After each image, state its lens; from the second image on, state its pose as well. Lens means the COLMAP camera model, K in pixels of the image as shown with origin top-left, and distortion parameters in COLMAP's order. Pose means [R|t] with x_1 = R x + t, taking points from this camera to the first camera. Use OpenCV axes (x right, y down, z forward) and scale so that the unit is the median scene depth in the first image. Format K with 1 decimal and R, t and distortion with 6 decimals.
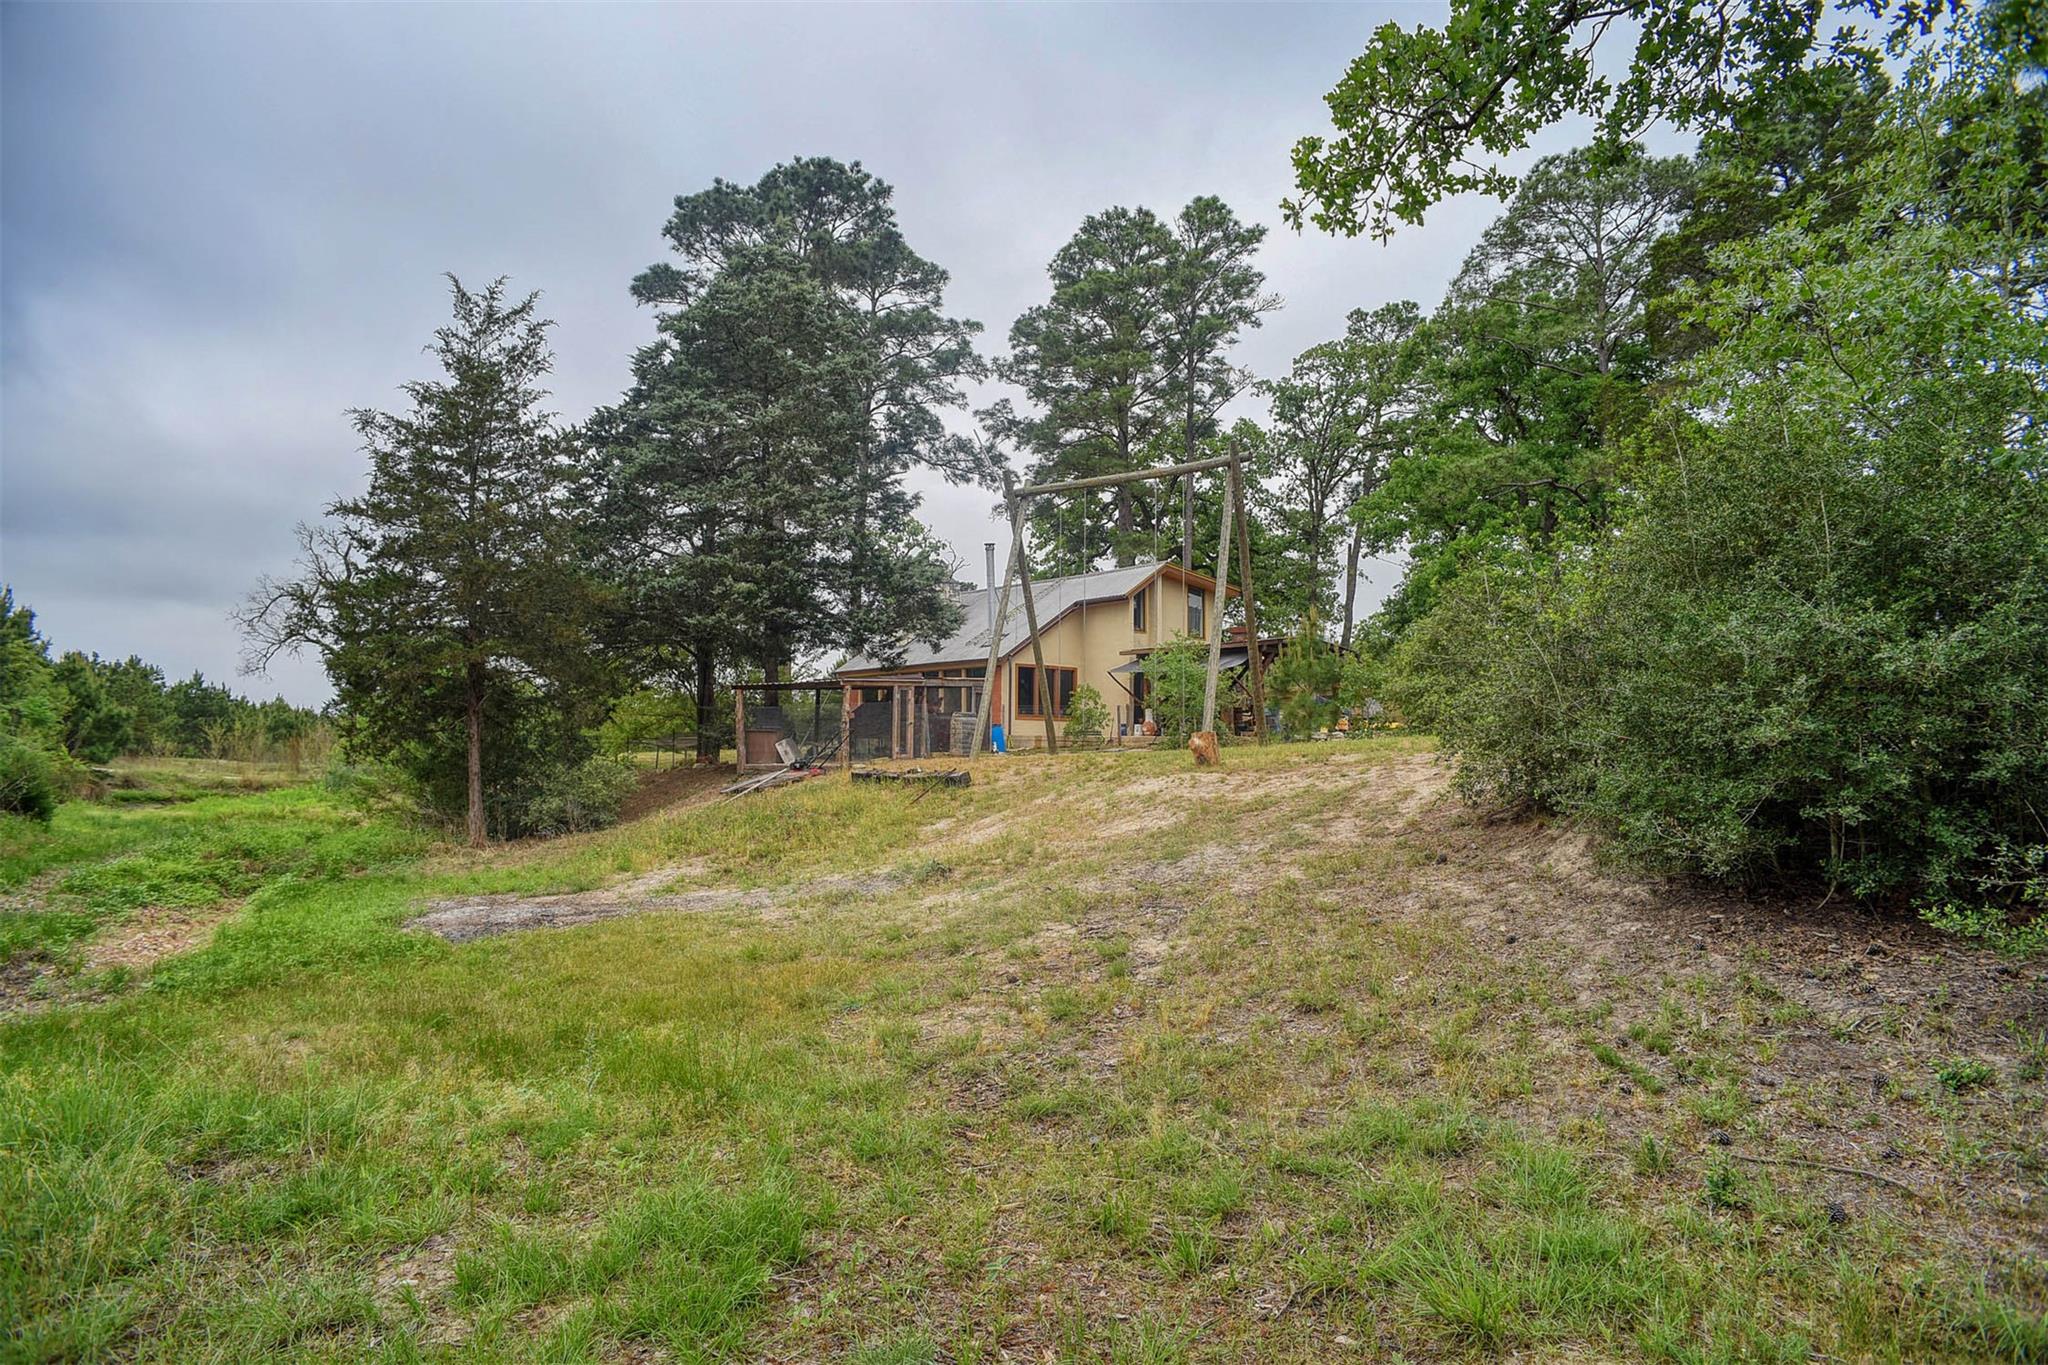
lens RADIAL K [[1176.9, 0, 1024.0], [0, 1176.9, 682.5], [0, 0, 1]] dist [0.001181, 0.000036]
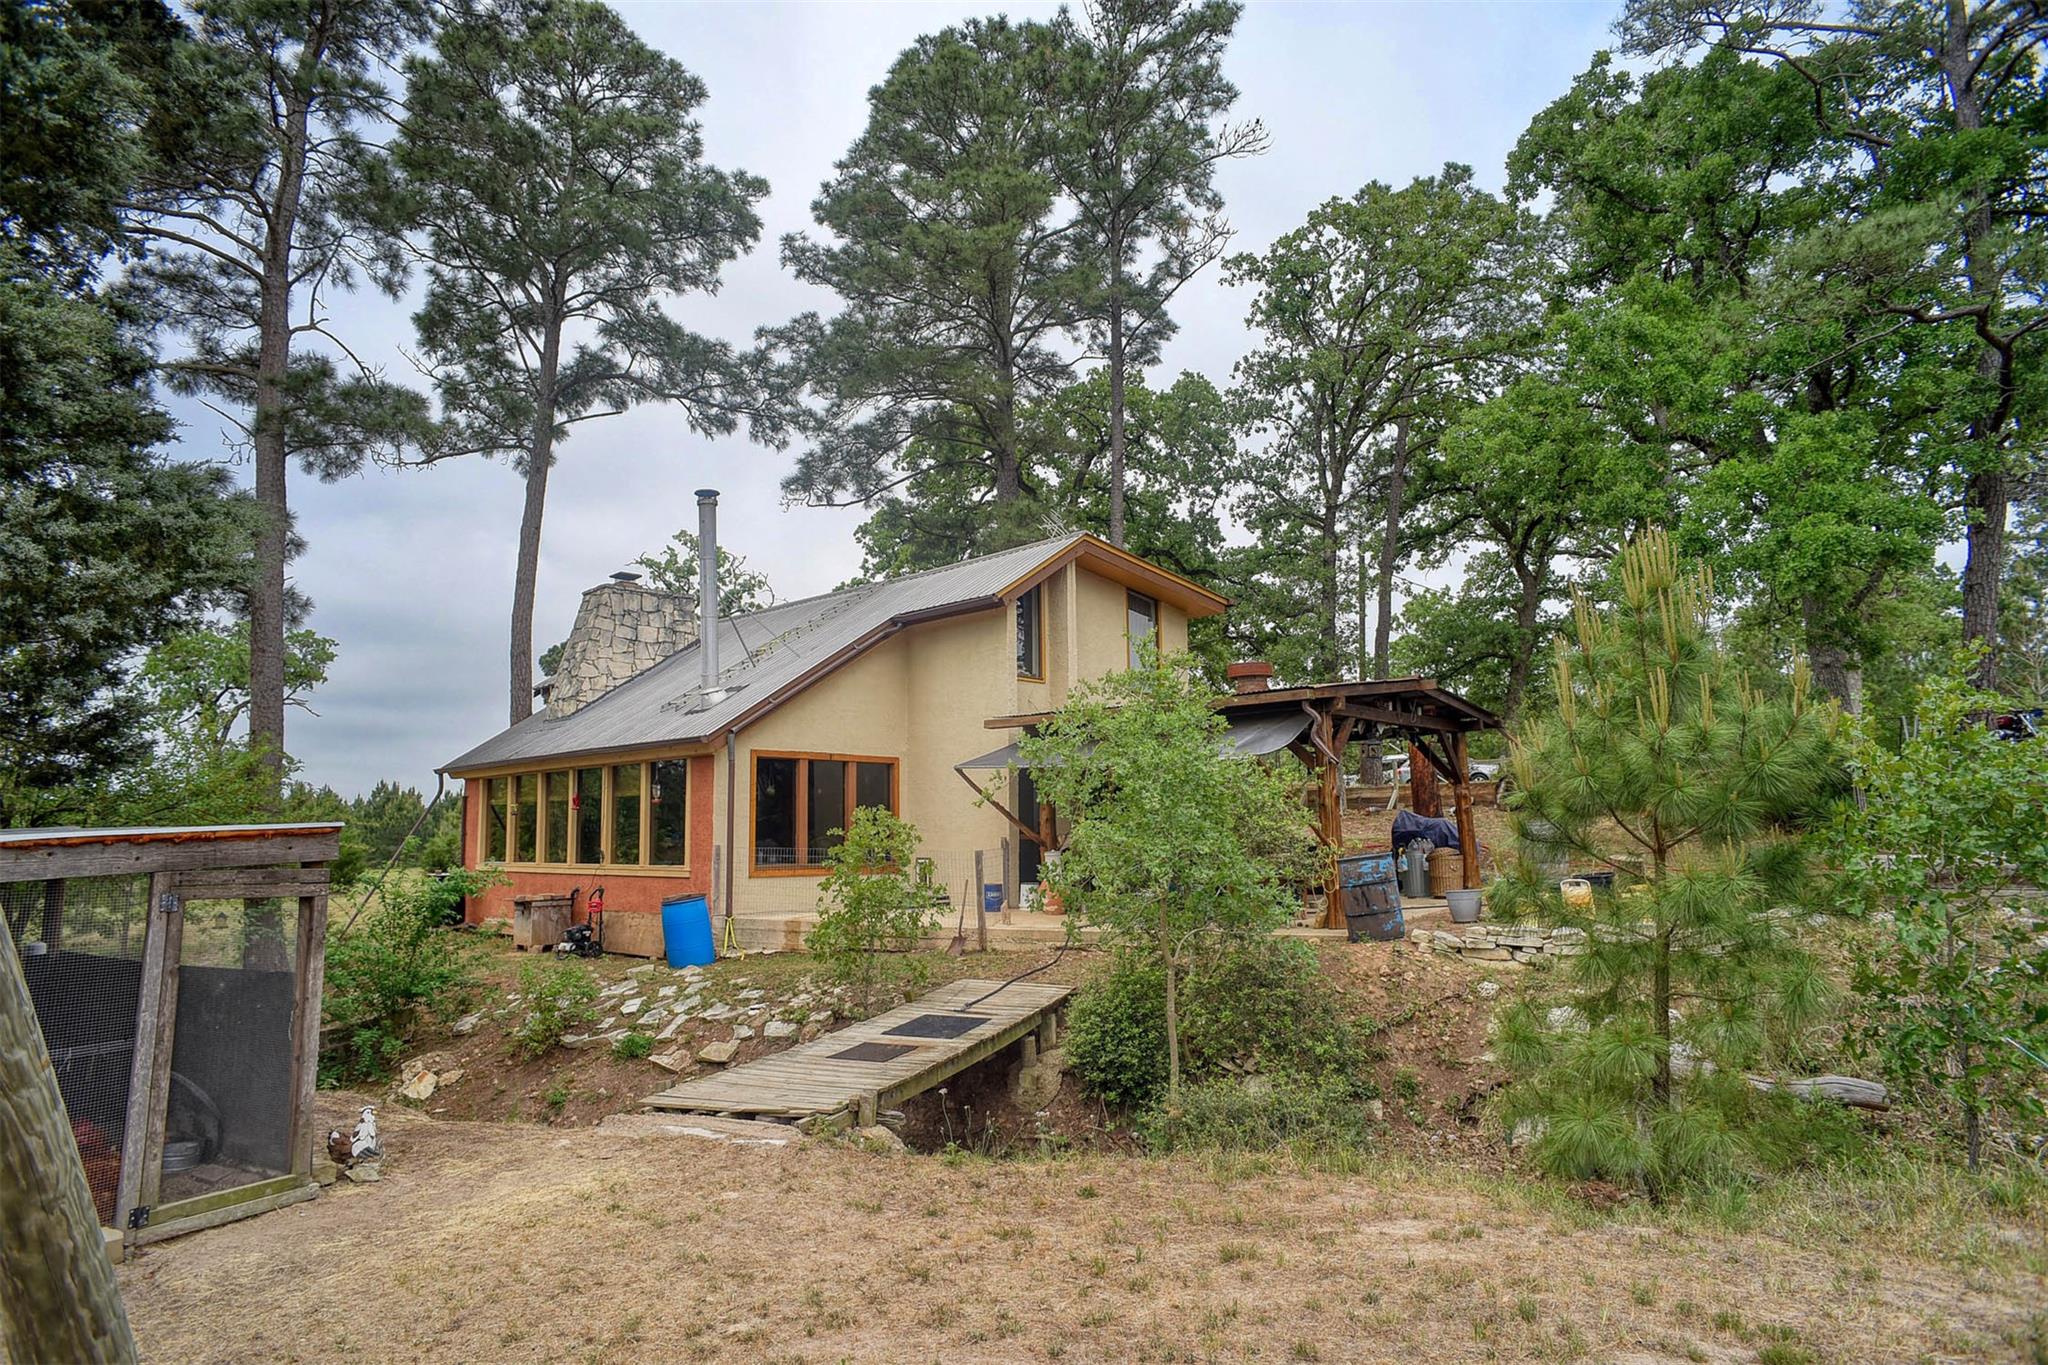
lens RADIAL K [[1176.9, 0, 1024.0], [0, 1176.9, 682.5], [0, 0, 1]] dist [0.001181, 0.000036]
pose [[0.996155, -0.001018, 0.087602, 0.045982], [0.007289, 0.997428, -0.071299, -0.007189], [-0.087304, 0.071664, 0.993601, 0.450263]]
